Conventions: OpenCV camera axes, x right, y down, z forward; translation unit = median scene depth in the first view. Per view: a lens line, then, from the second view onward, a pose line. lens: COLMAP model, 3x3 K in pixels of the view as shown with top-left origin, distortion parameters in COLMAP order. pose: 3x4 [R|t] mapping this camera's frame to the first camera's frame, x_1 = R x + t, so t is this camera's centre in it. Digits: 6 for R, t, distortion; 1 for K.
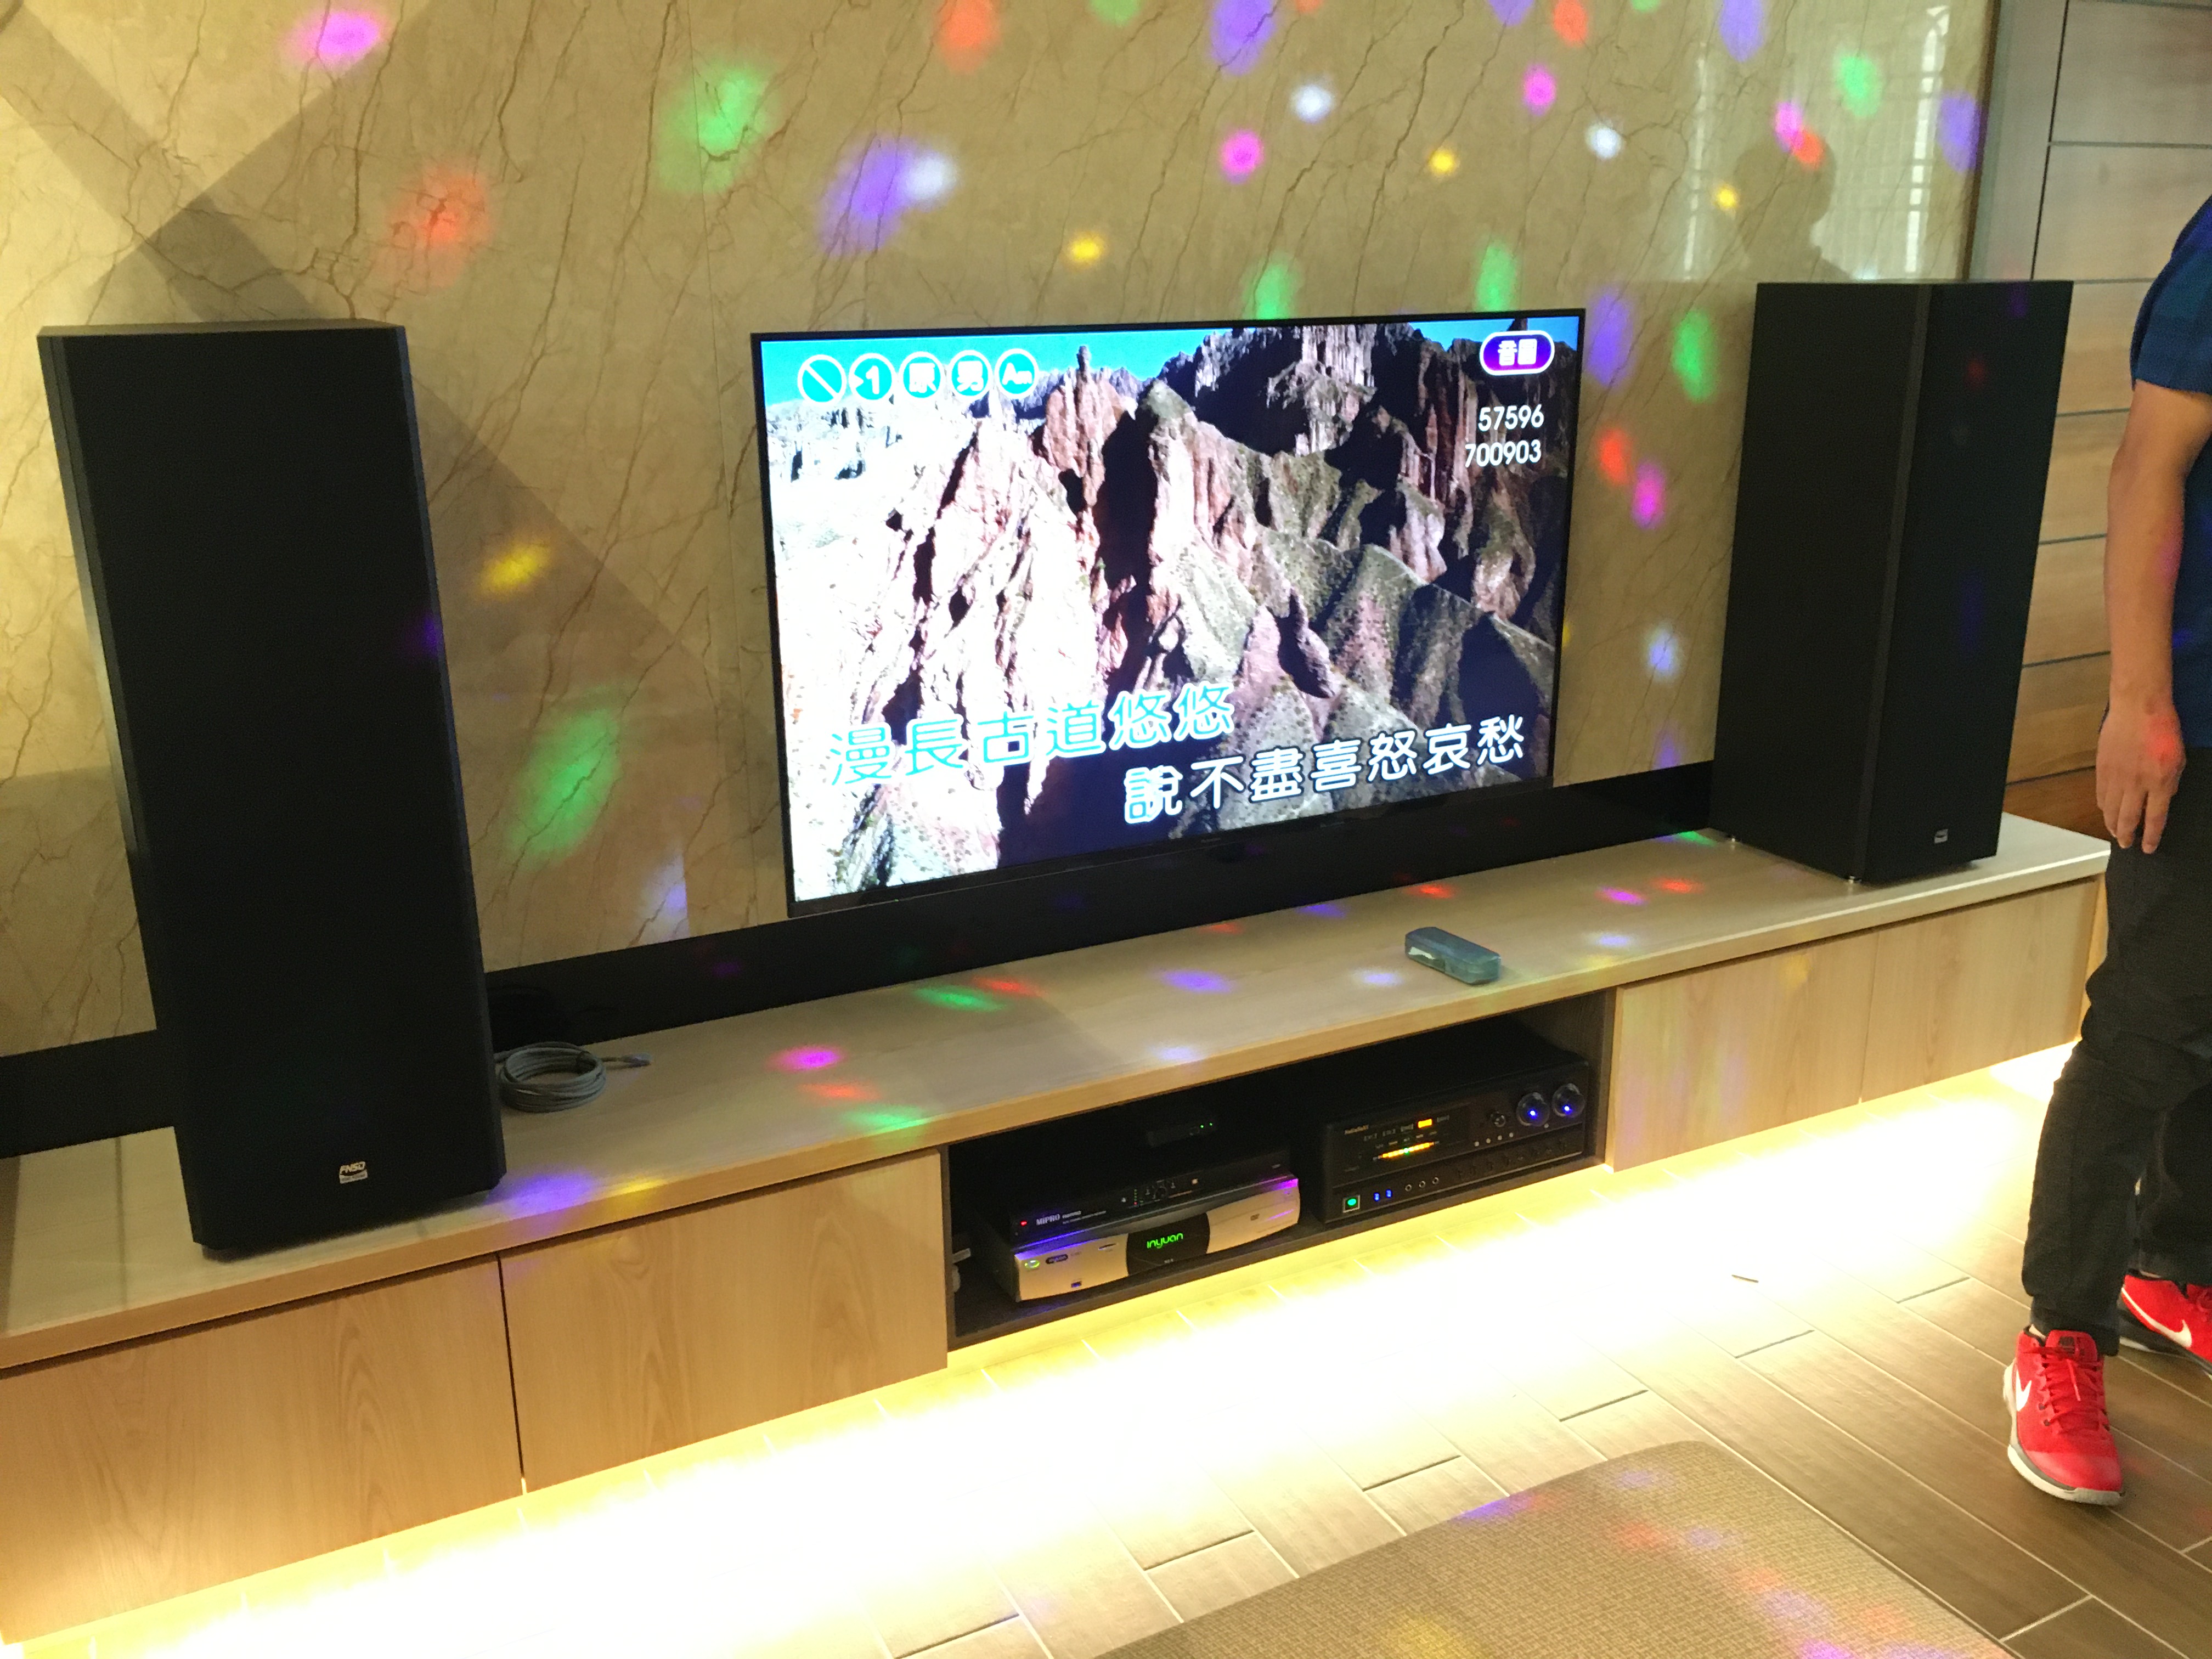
lens RADIAL K [[1882.5, 0, 1092.4], [0, 1882.5, 832.4], [0, 0, 1]] dist [0.084554, -0.111364]
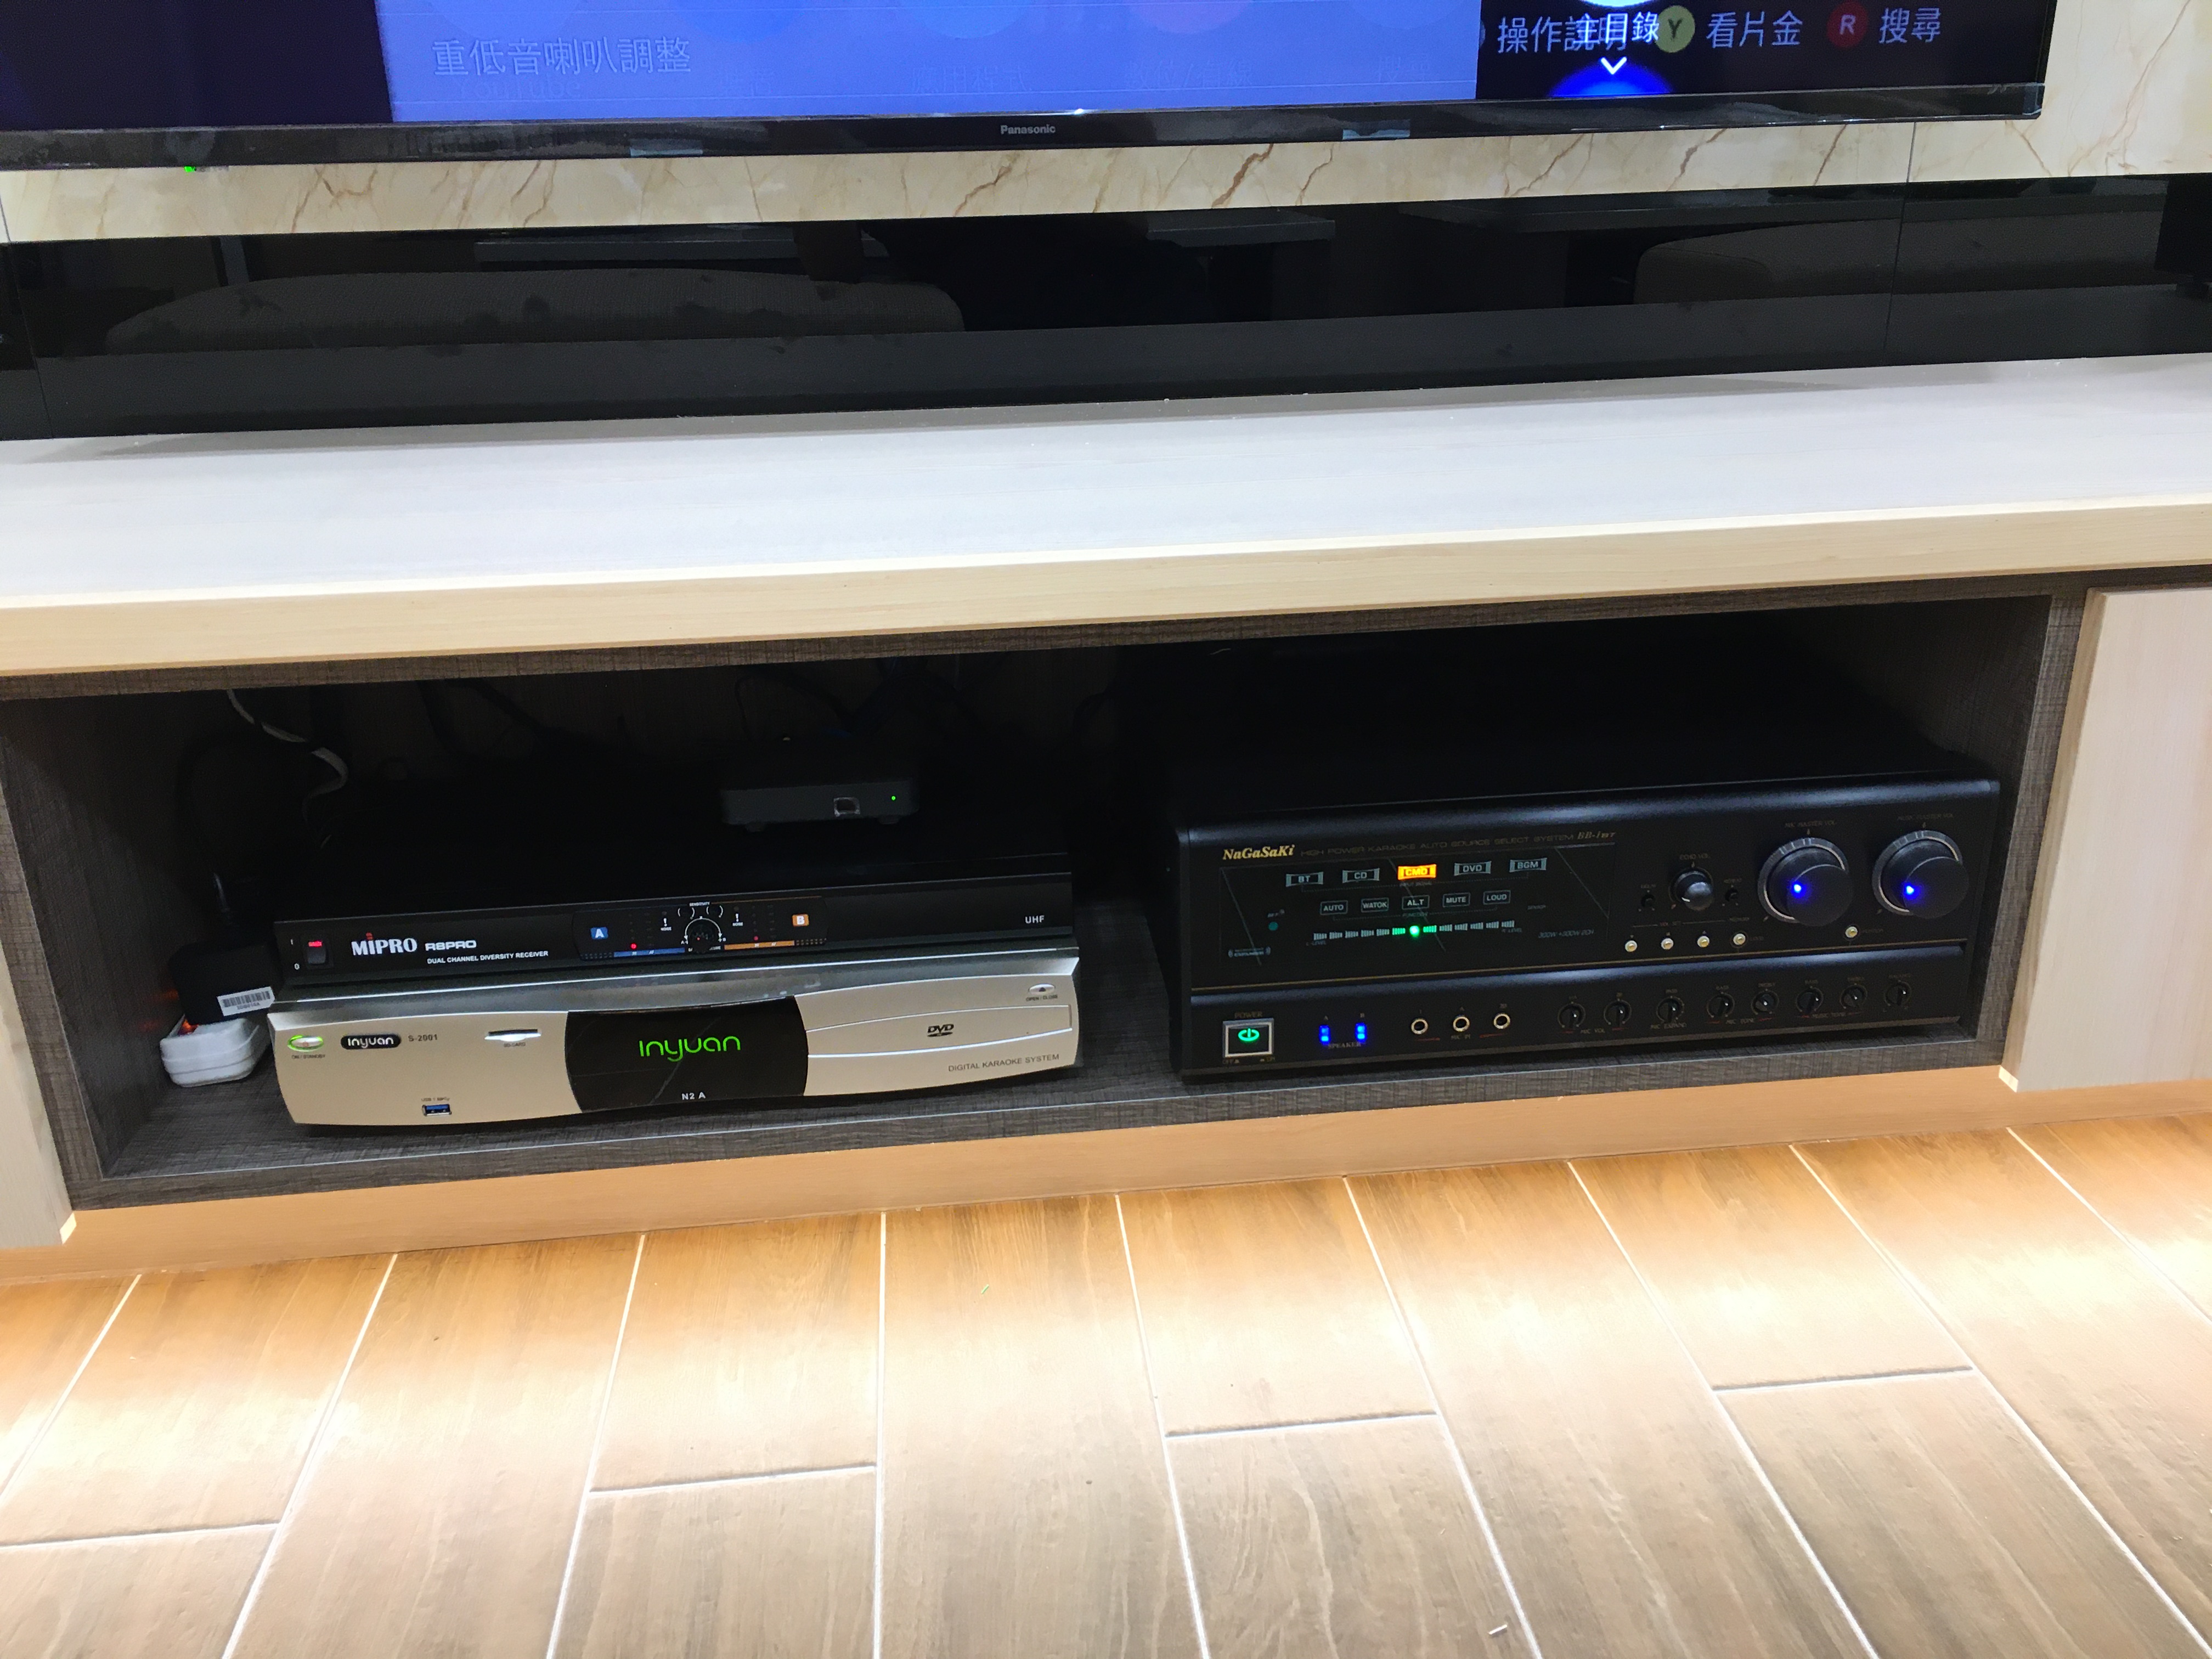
lens RADIAL K [[1882.5, 0, 1100.6], [0, 1882.5, 831.0], [0, 0, 1]] dist [0.084554, -0.111364]
pose [[0.931686, 0.129753, -0.339302, 0.267445], [-0.096487, 0.988875, 0.113214, 0.120345], [0.350216, -0.072742, 0.933840, 0.683904]]
